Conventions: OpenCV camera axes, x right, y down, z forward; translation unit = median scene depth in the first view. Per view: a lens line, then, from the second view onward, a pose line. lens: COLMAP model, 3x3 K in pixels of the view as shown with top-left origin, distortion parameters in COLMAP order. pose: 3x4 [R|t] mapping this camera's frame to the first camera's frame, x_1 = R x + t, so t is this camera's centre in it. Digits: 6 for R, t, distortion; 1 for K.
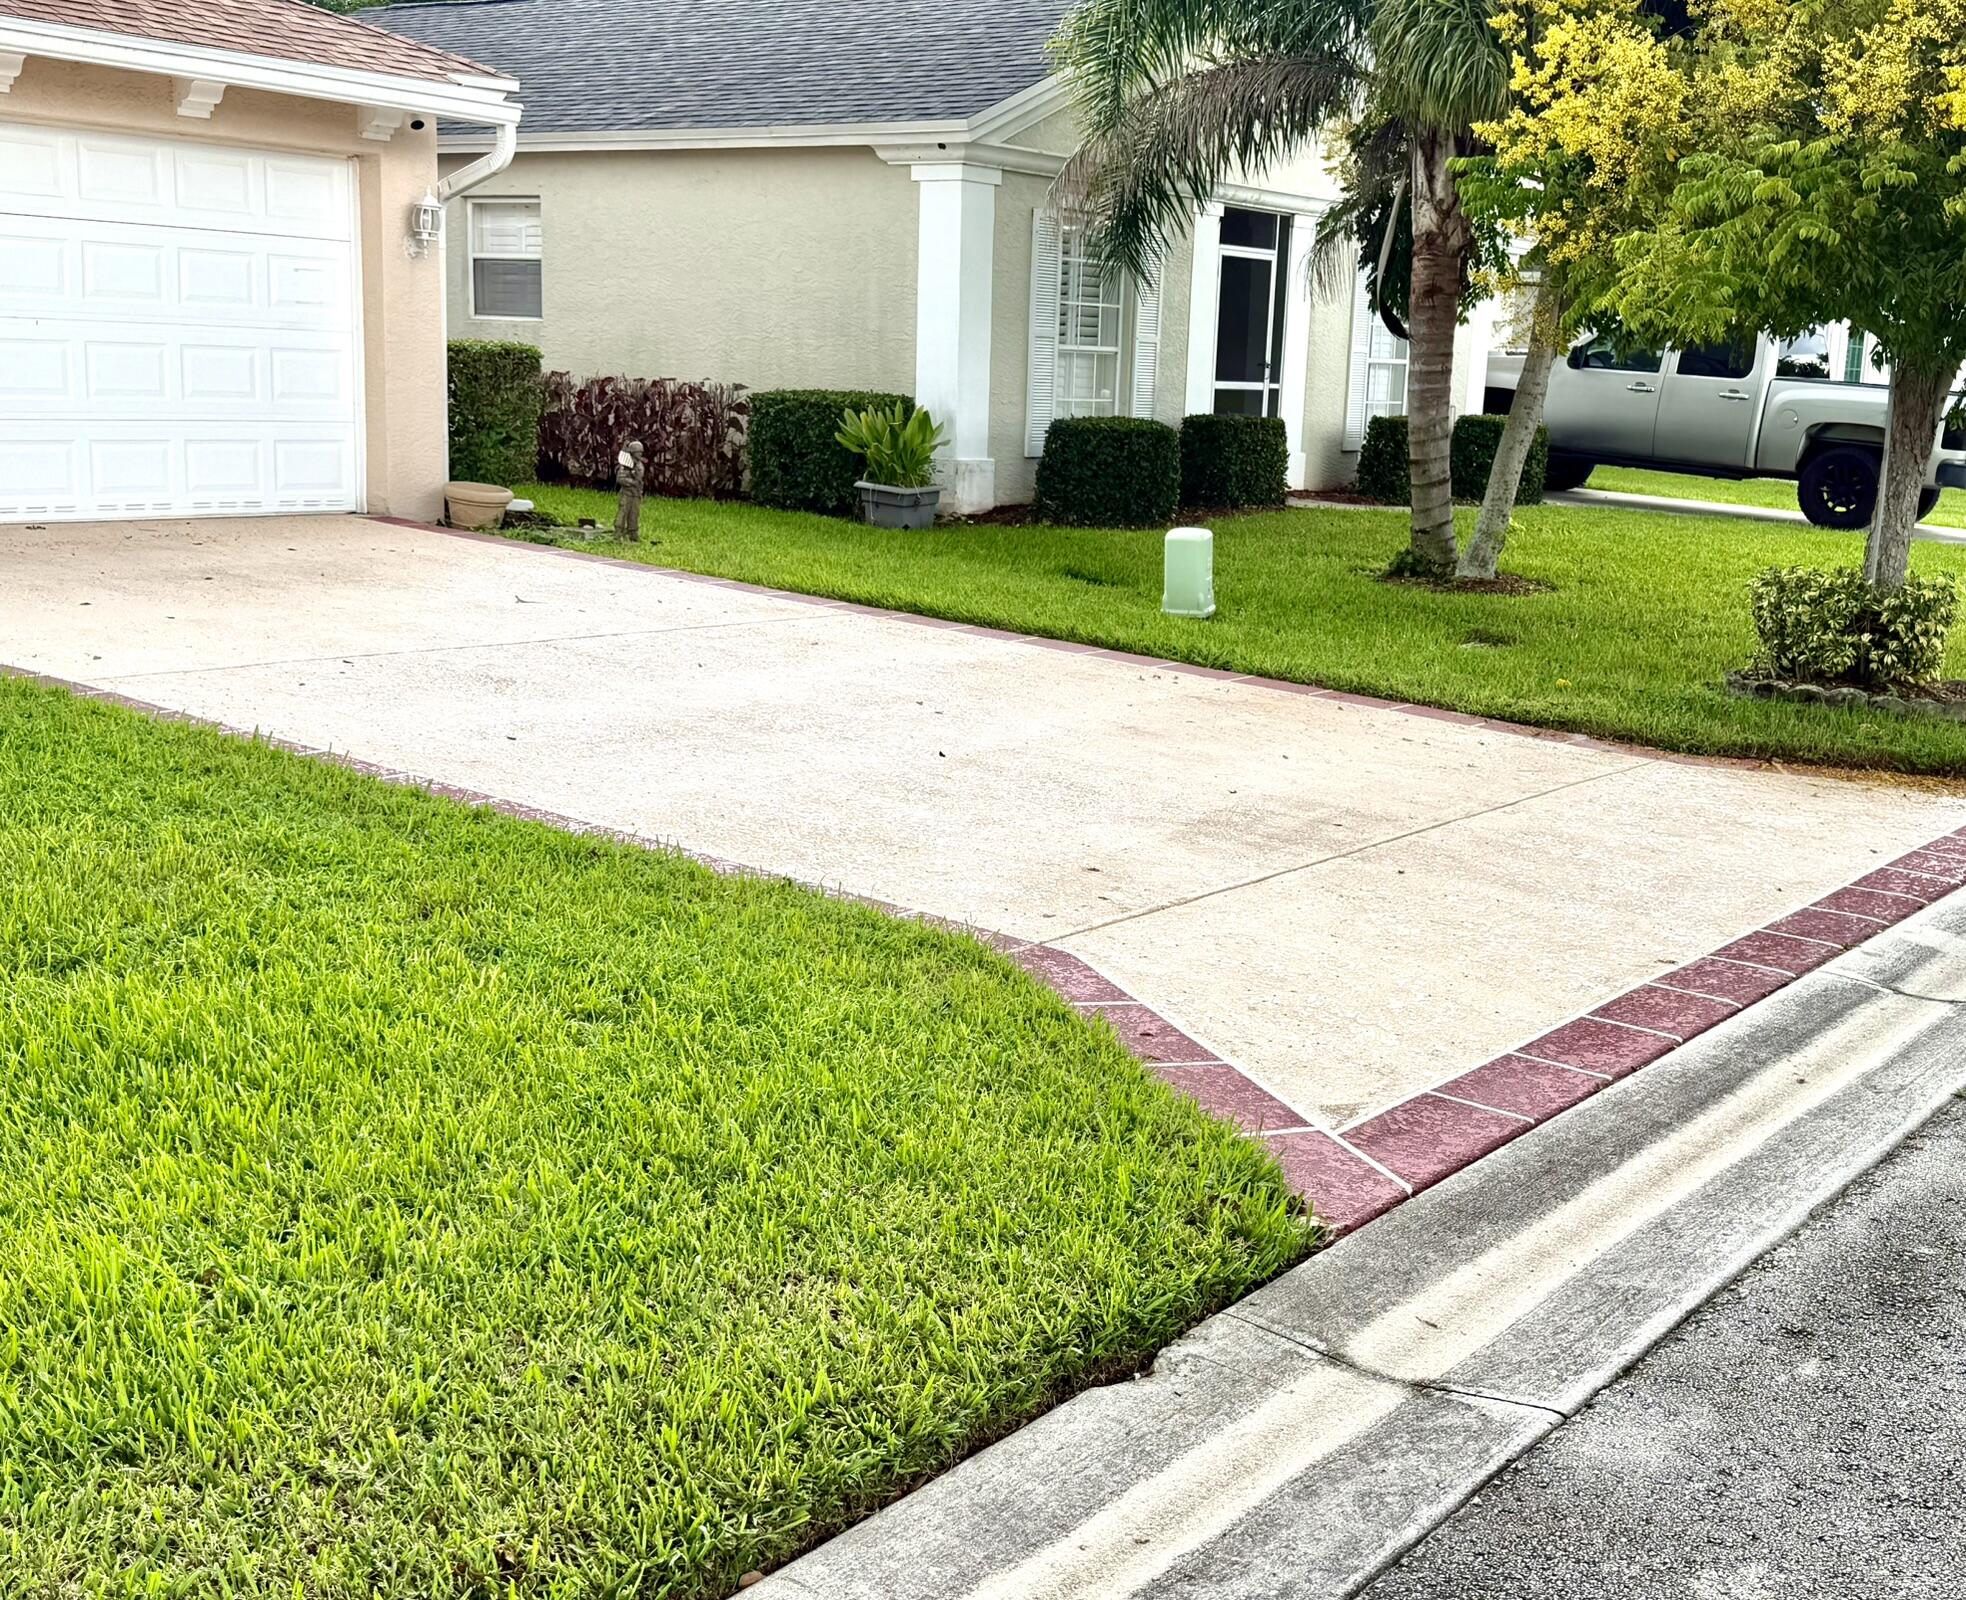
lens RADIAL K [[2351.9, 0, 974.8], [0, 2351.9, 813.0], [0, 0, 1]] dist [0.055292, 0.000000]
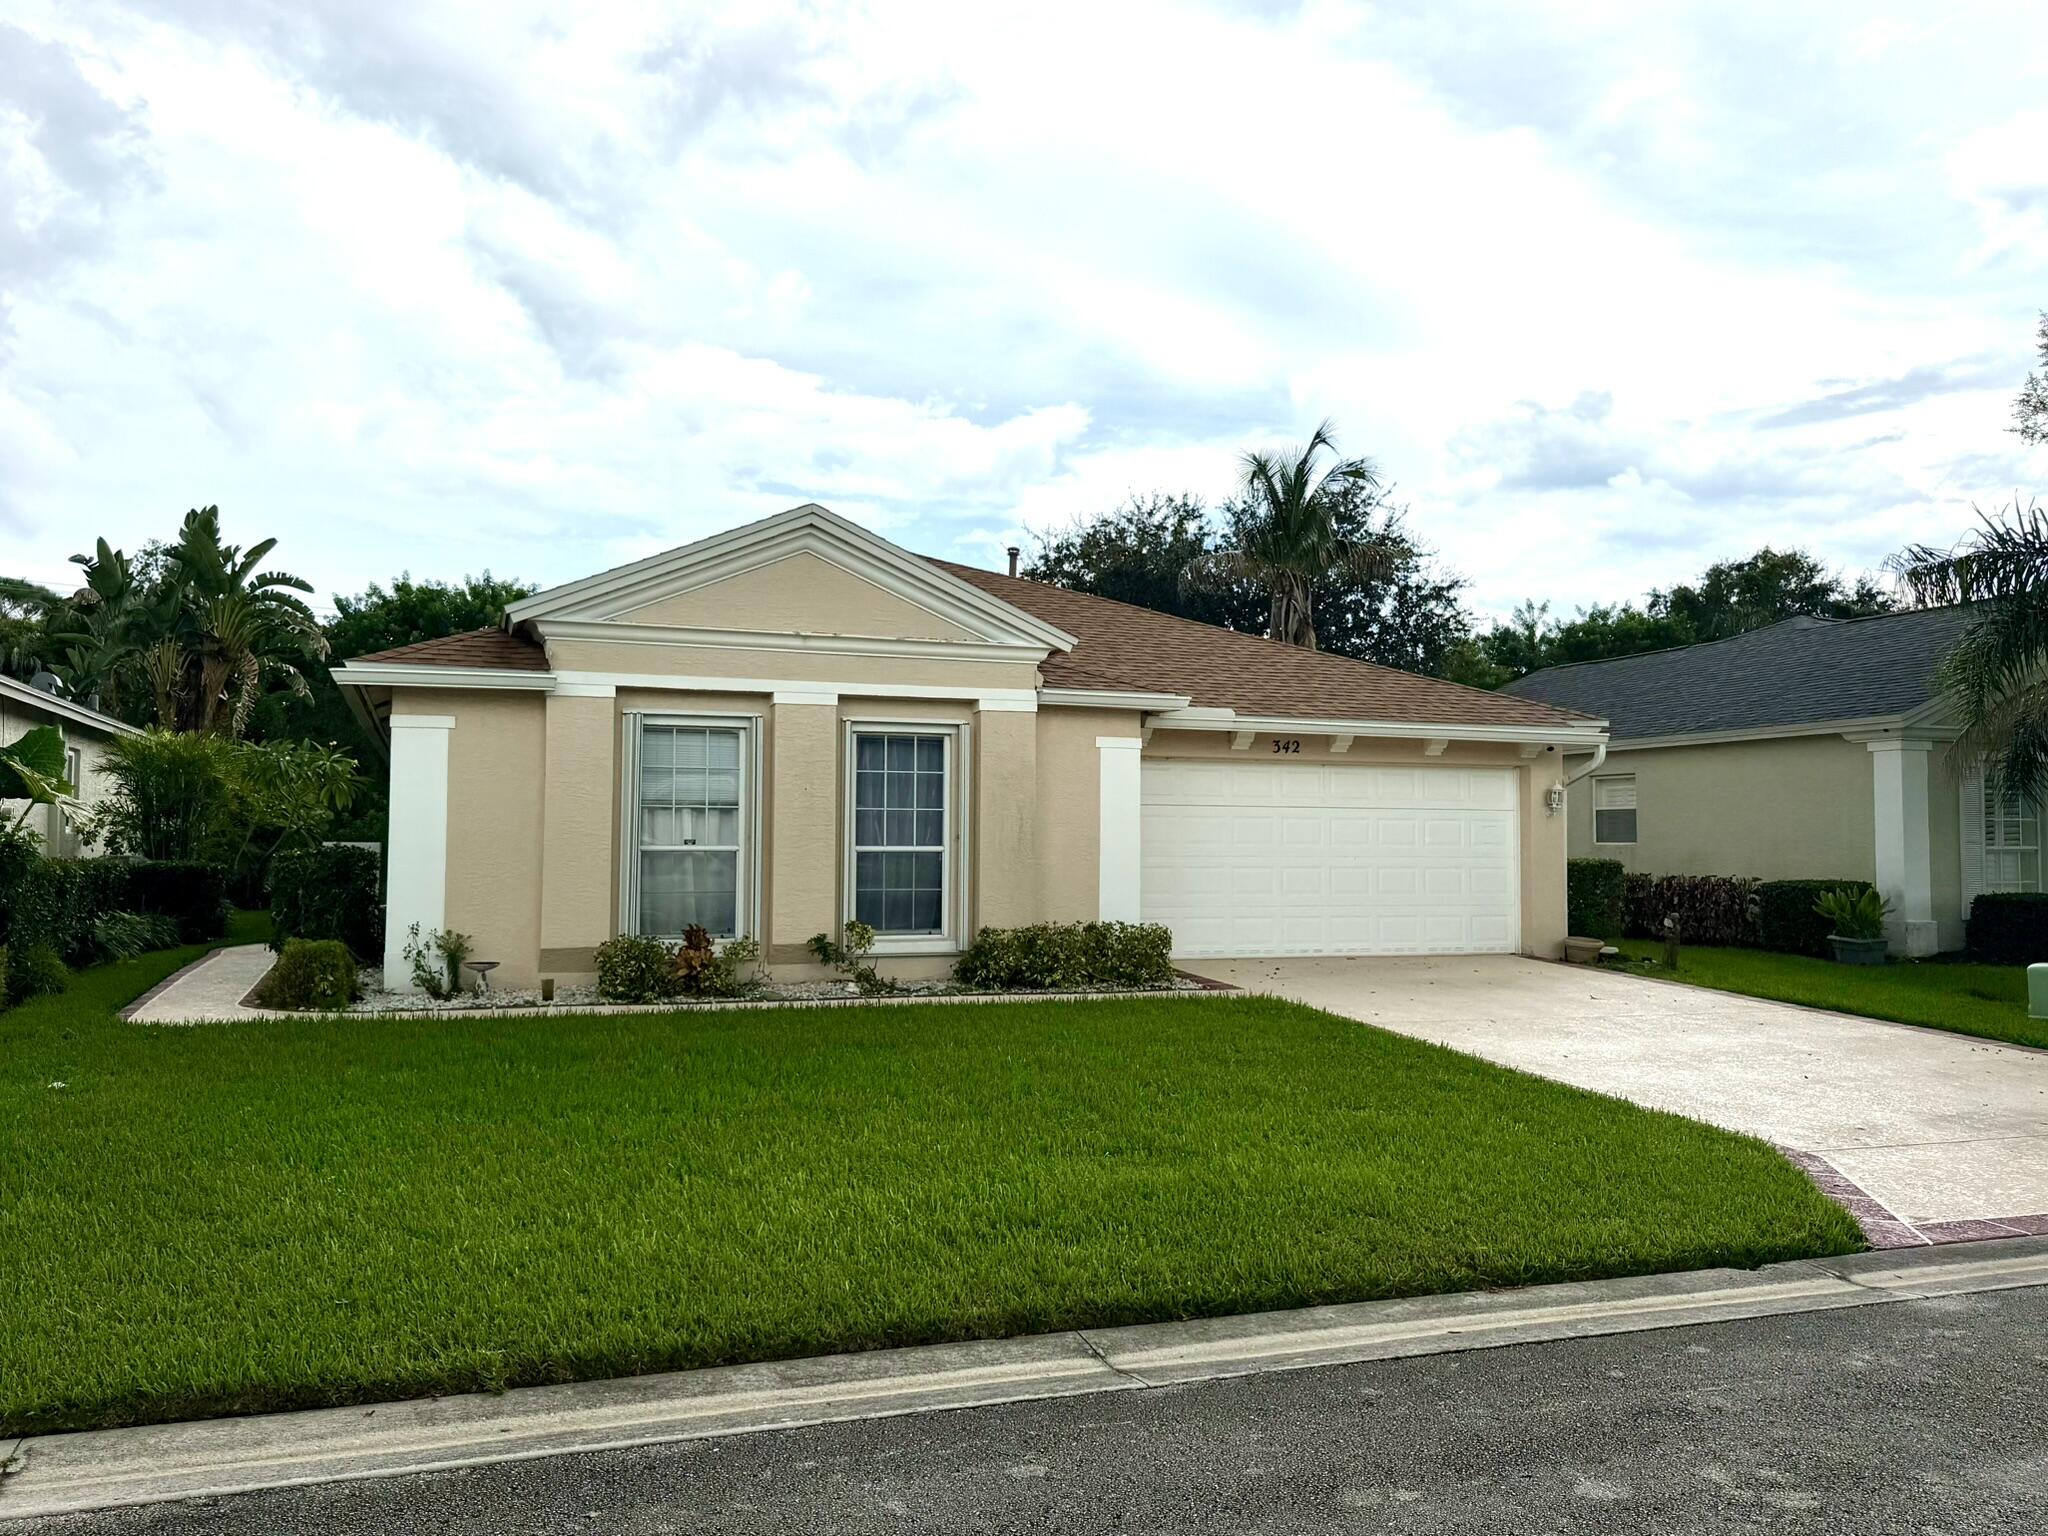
lens RADIAL K [[1595.7, 0, 1018.6], [0, 1595.7, 773.2], [0, 0, 1]] dist [0.002490, -0.012659]
pose [[0.837260, -0.059679, -0.543538, 0.094604], [-0.074262, 0.972406, -0.221160, 0.038366], [0.541739, 0.225533, 0.809725, -0.240277]]
